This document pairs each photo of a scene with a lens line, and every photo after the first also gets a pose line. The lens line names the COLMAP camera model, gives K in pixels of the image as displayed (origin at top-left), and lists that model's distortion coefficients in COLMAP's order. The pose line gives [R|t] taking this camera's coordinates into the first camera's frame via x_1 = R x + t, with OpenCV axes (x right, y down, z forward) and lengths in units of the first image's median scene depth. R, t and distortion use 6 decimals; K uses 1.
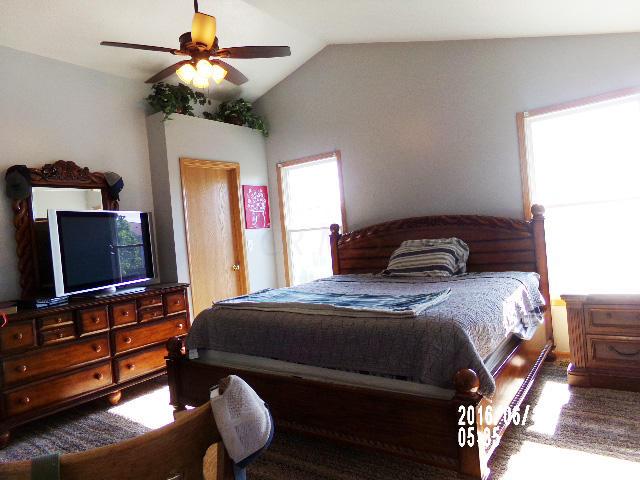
lens RADIAL K [[440.1, 0, 320.0], [0, 440.1, 240.0], [0, 0, 1]] dist [-0.104224, 0.193746]
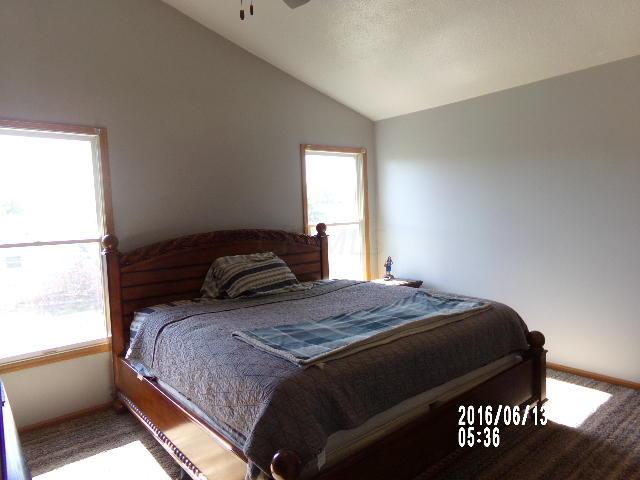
lens RADIAL K [[440.1, 0, 320.0], [0, 440.1, 240.0], [0, 0, 1]] dist [-0.104224, 0.193746]
pose [[0.265618, 0.006666, 0.964055, -0.605886], [0.028880, 0.999472, -0.014868, -0.013833], [-0.963646, 0.031791, 0.265285, 0.597981]]
